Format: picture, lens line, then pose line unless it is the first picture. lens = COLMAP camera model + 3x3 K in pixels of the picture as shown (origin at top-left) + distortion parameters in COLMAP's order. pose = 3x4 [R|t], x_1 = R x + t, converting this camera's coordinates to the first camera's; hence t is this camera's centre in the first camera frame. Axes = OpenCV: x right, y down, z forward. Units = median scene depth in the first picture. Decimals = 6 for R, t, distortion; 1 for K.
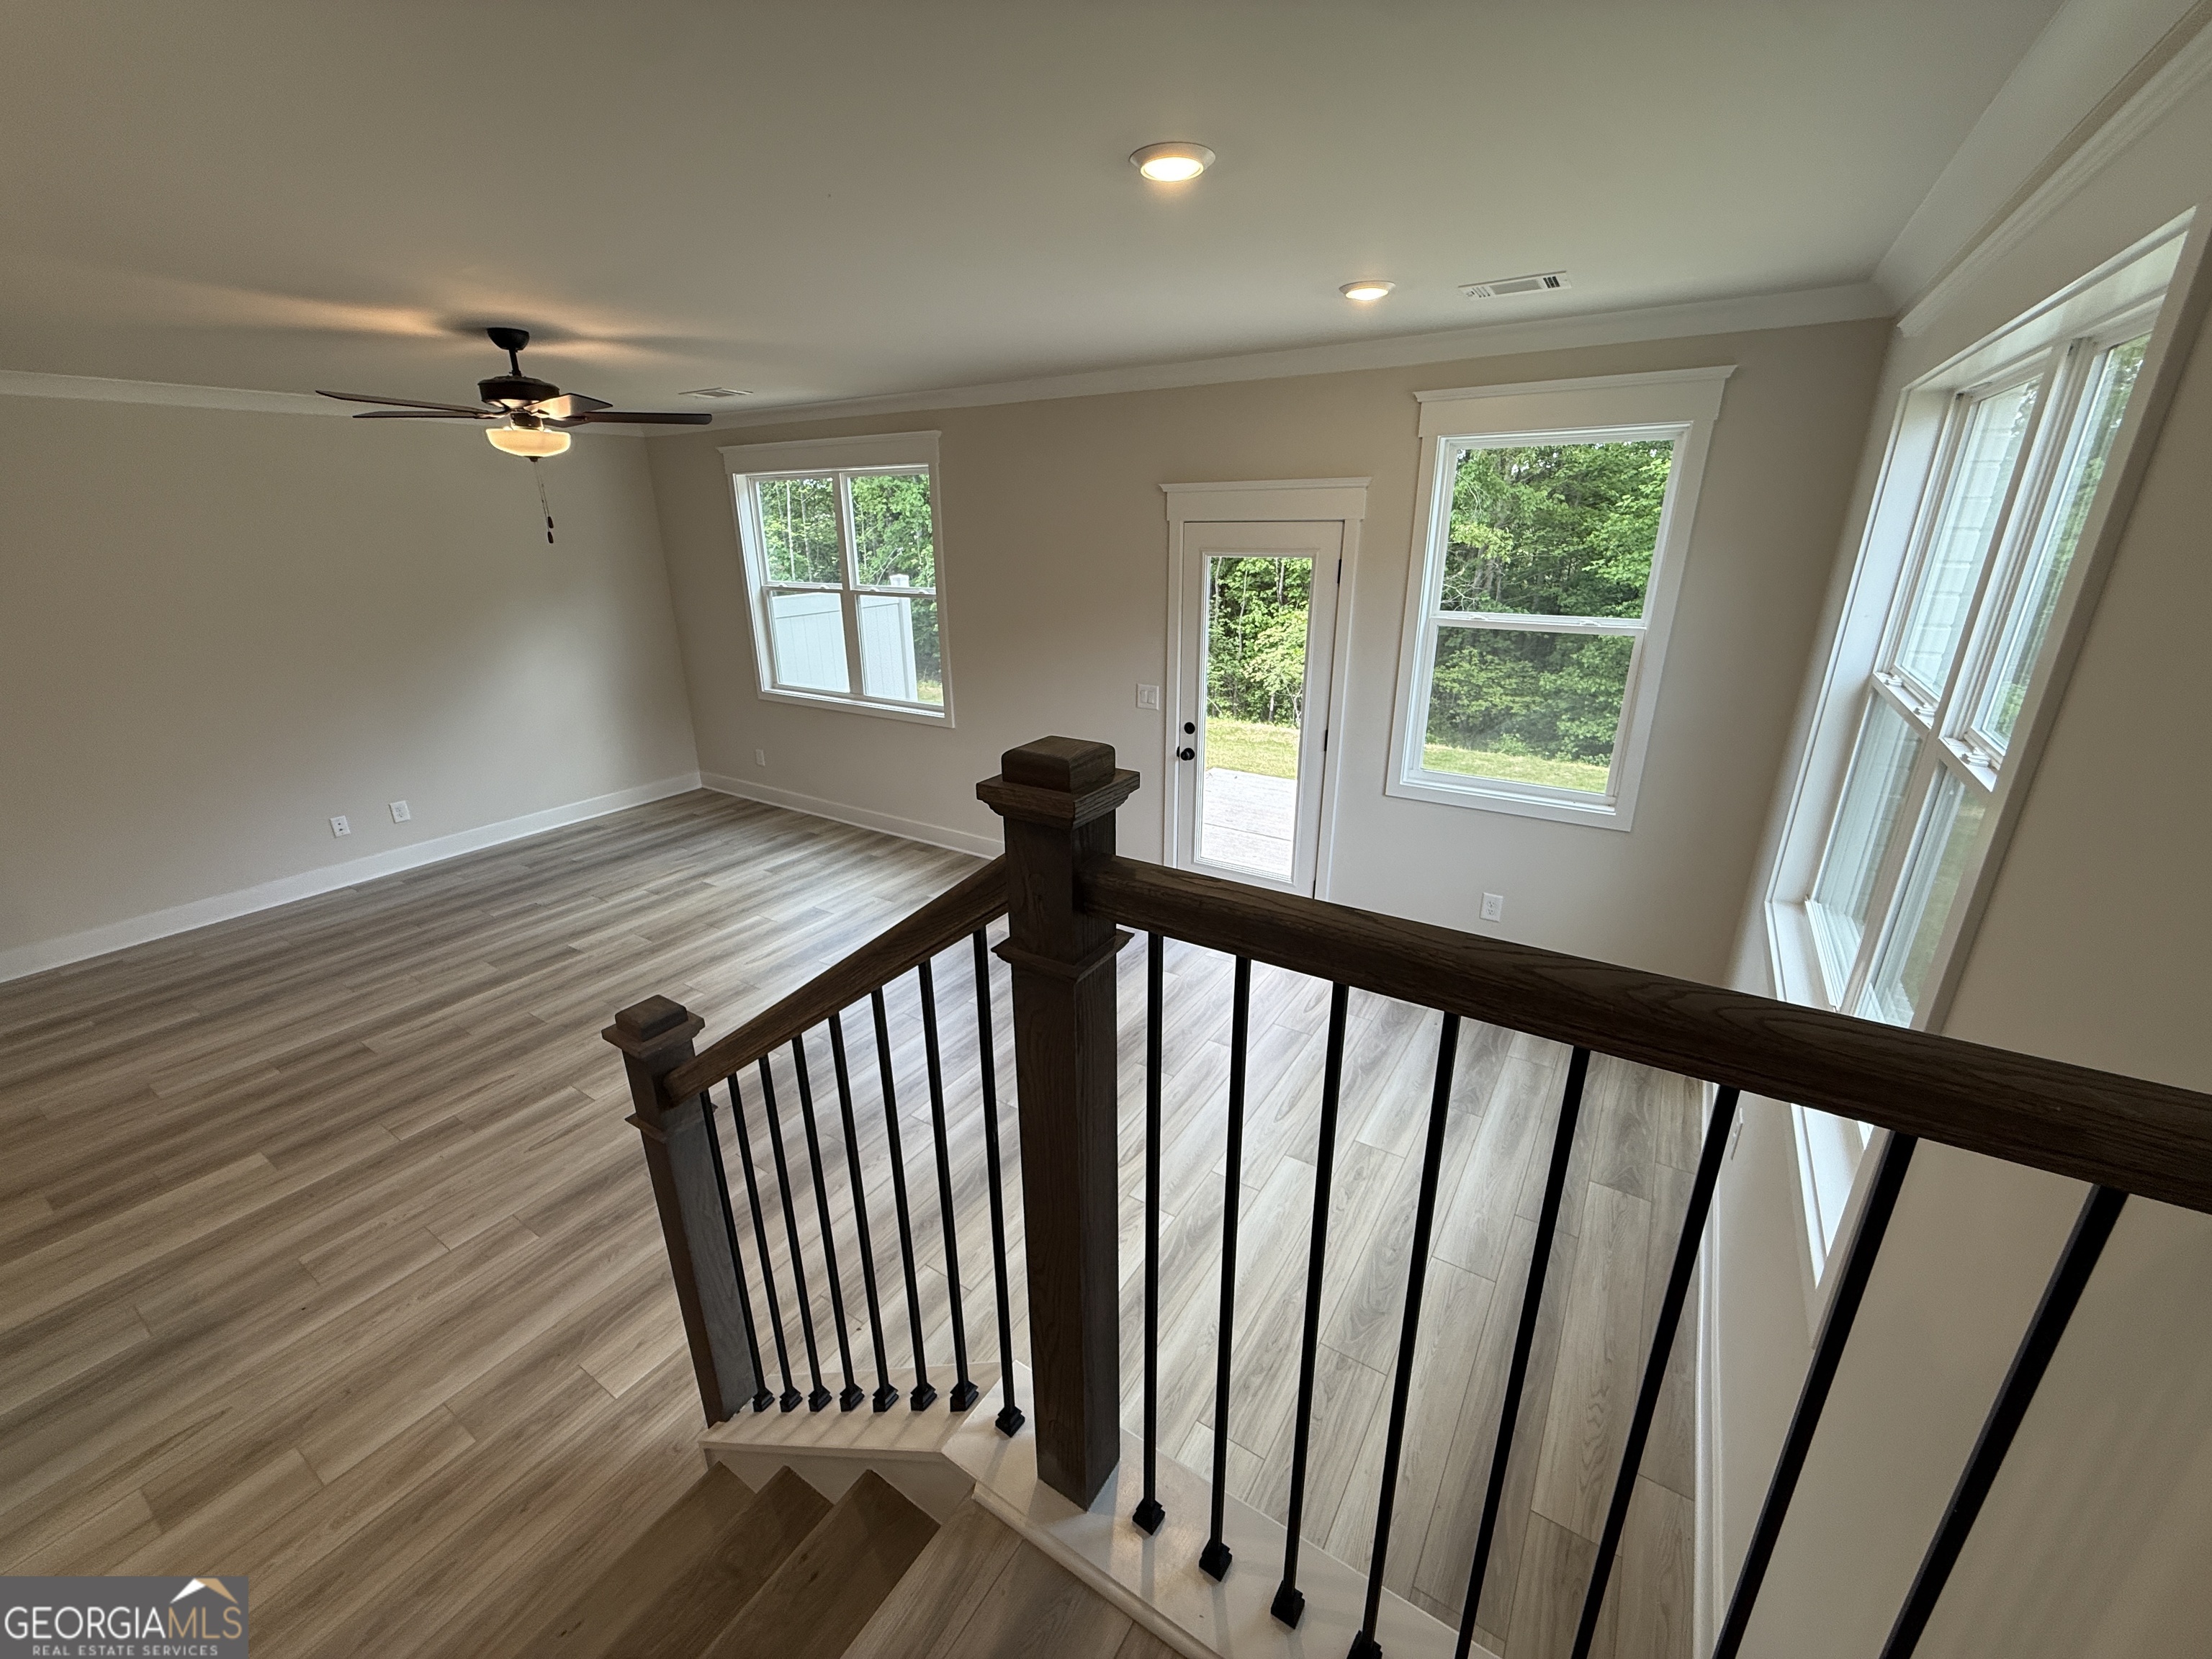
lens RADIAL K [[880.2, 0, 1099.0], [0, 880.2, 830.9], [0, 0, 1]] dist [-0.000818, 0.000136]
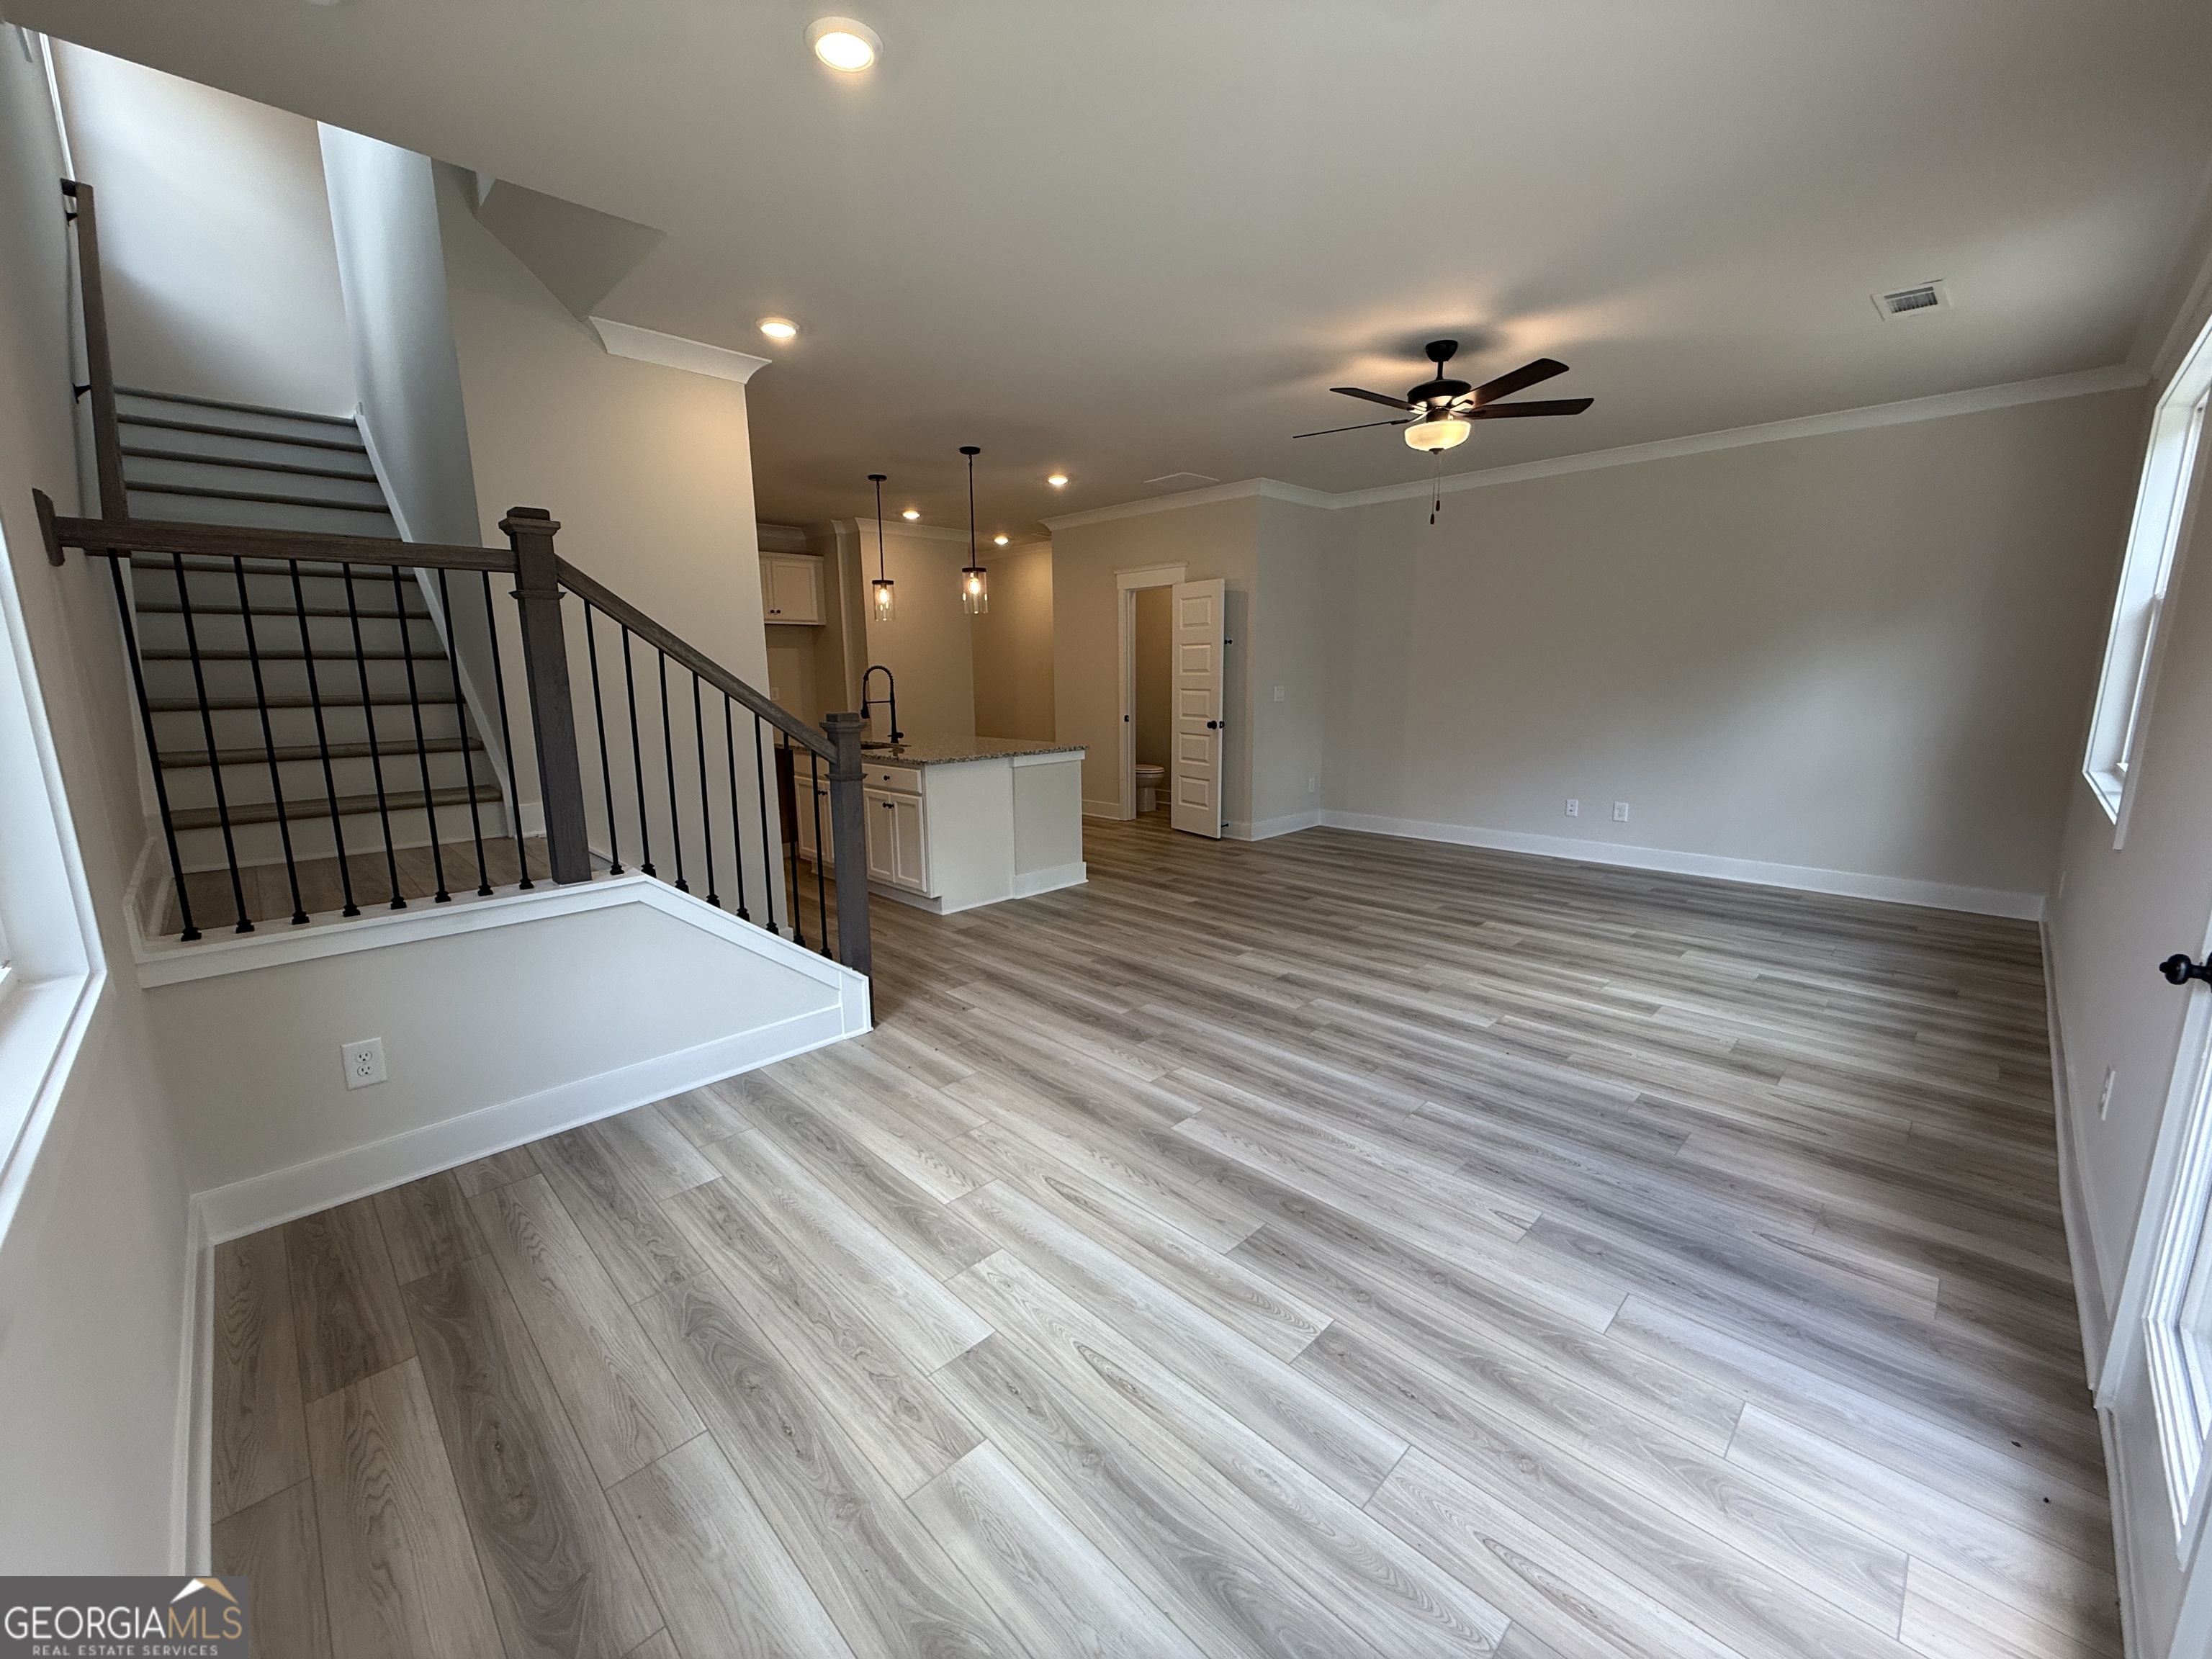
lens RADIAL K [[880.2, 0, 1099.0], [0, 880.2, 830.9], [0, 0, 1]] dist [-0.000818, 0.000136]
pose [[-0.217779, 0.190997, -0.957127, 0.494027], [-0.315412, 0.914271, 0.254212, -0.091843], [0.923627, 0.357251, -0.138866, 0.702994]]
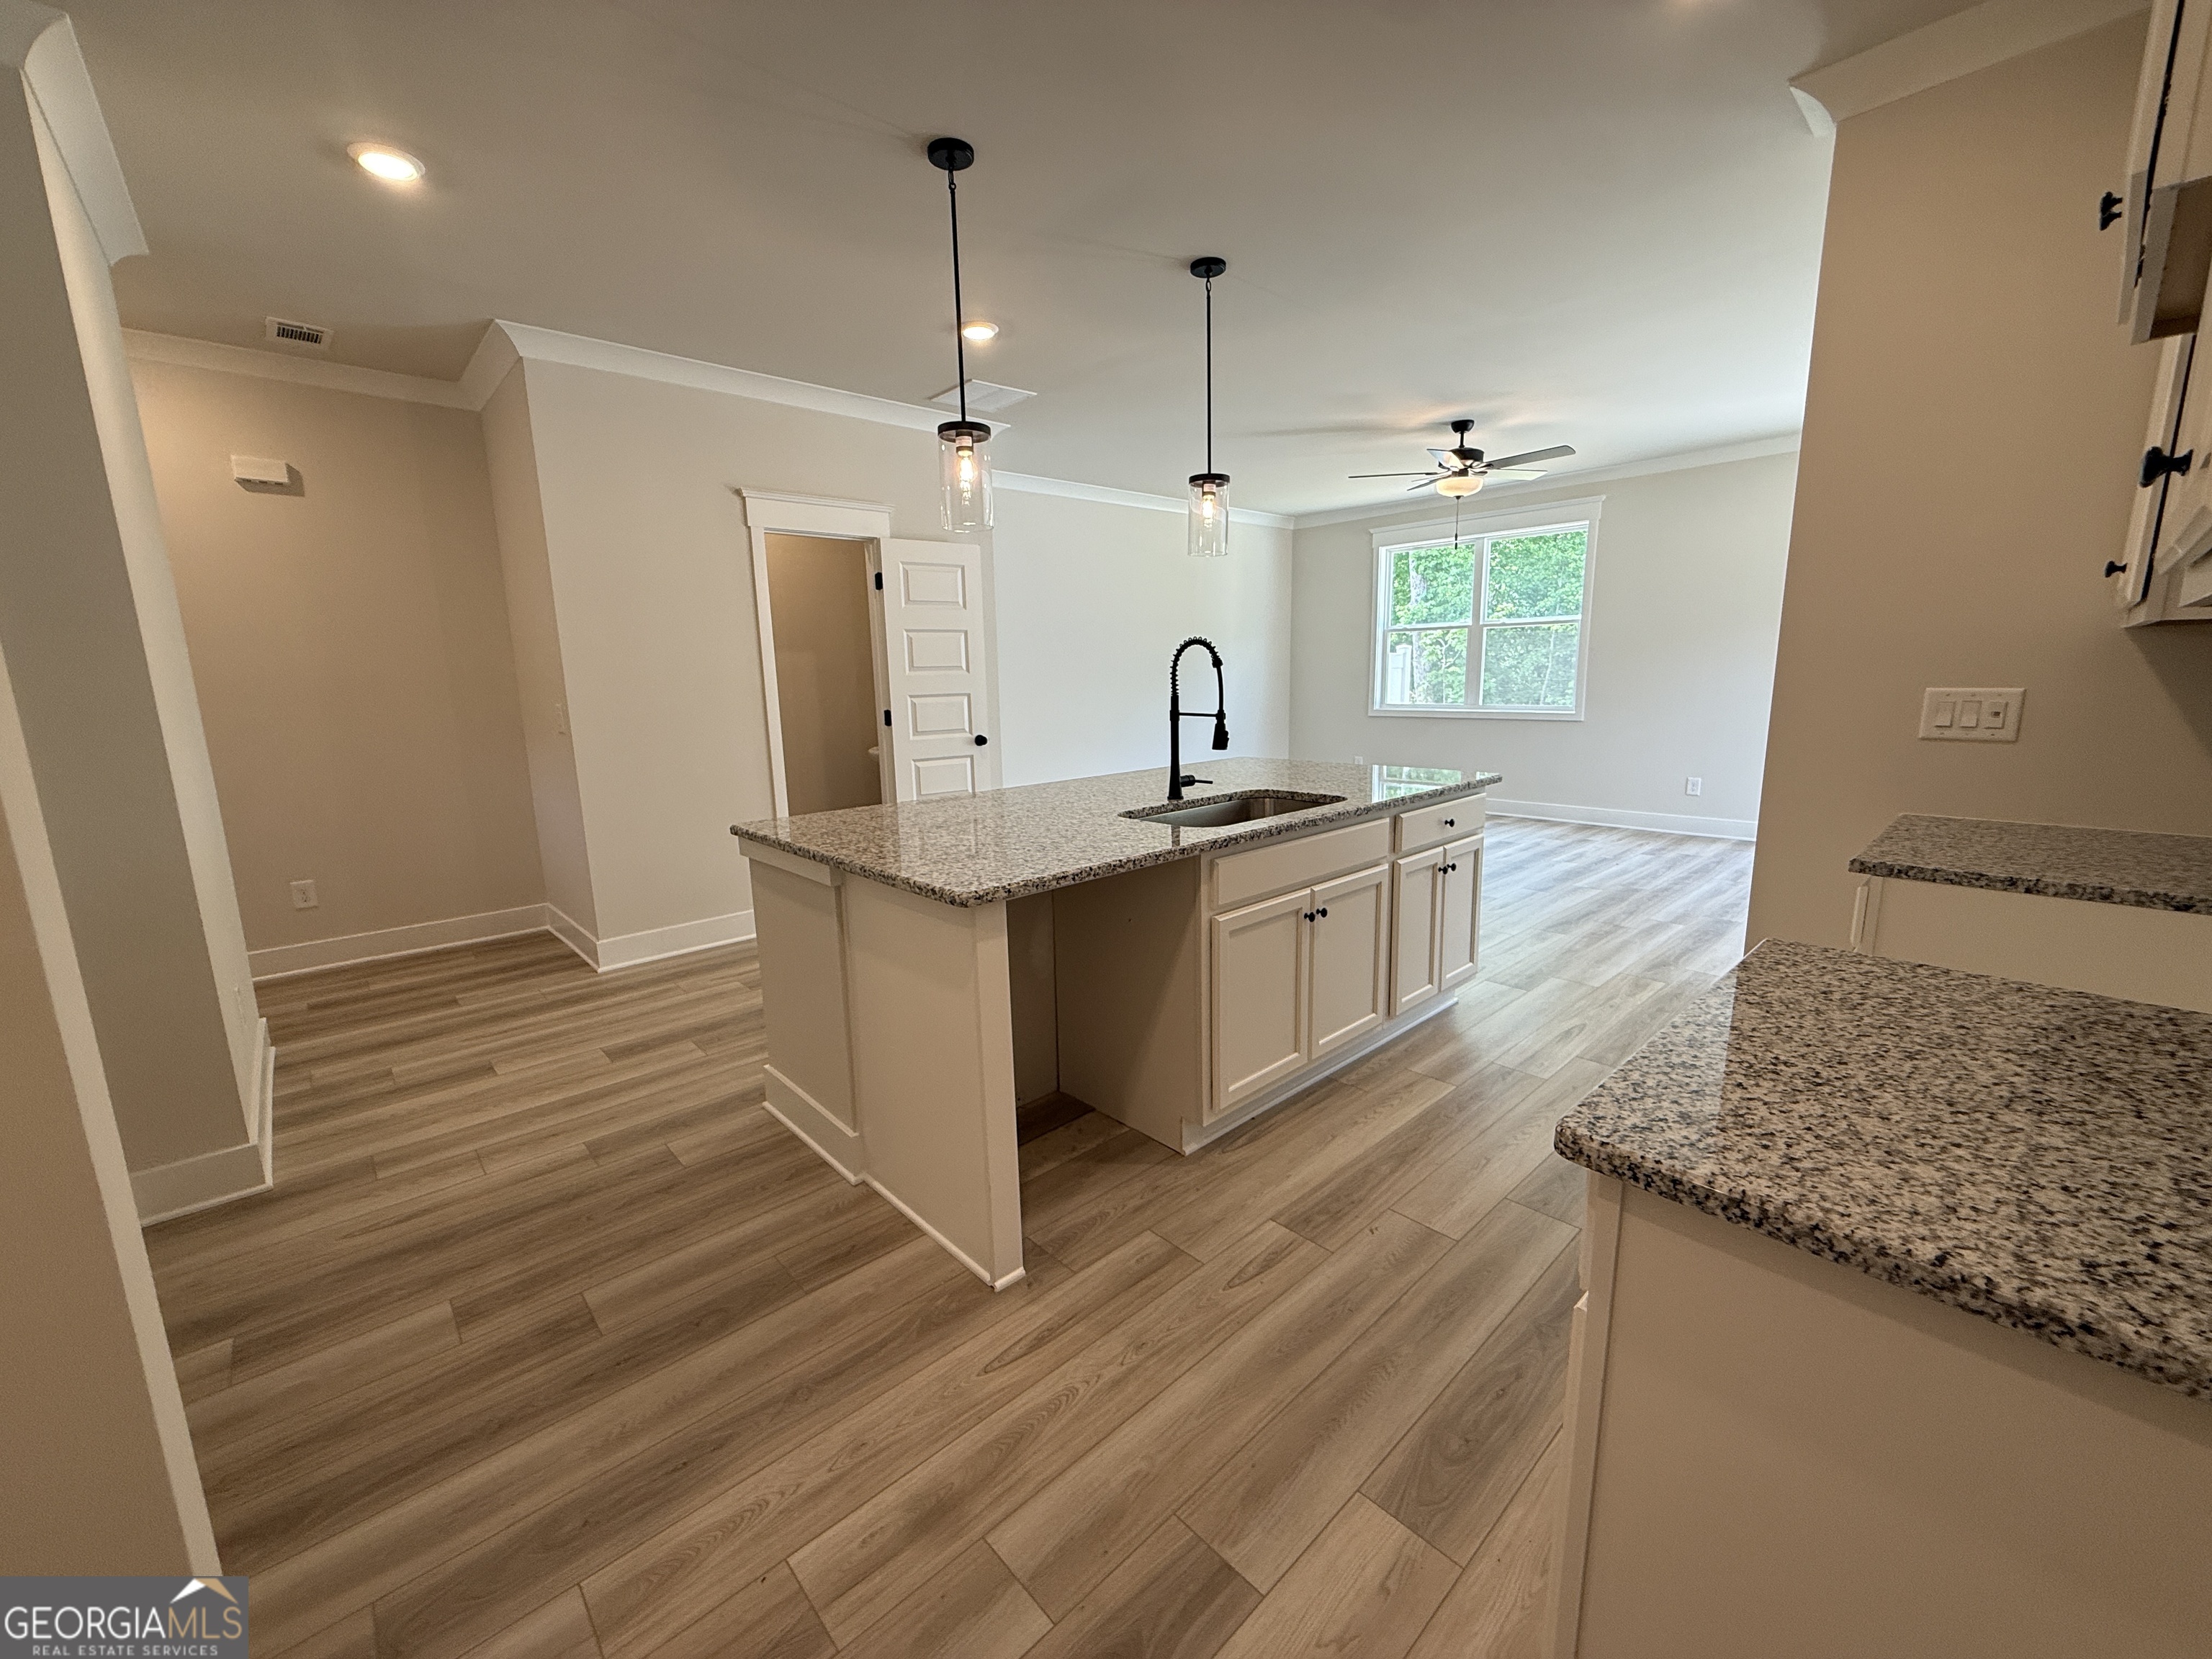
lens RADIAL K [[880.2, 0, 1099.0], [0, 880.2, 830.9], [0, 0, 1]] dist [-0.000818, 0.000136]
pose [[0.966504, 0.030932, -0.254782, -0.642496], [-0.070482, 0.986533, -0.147598, 0.349041], [0.246786, 0.160611, 0.955668, -0.455753]]
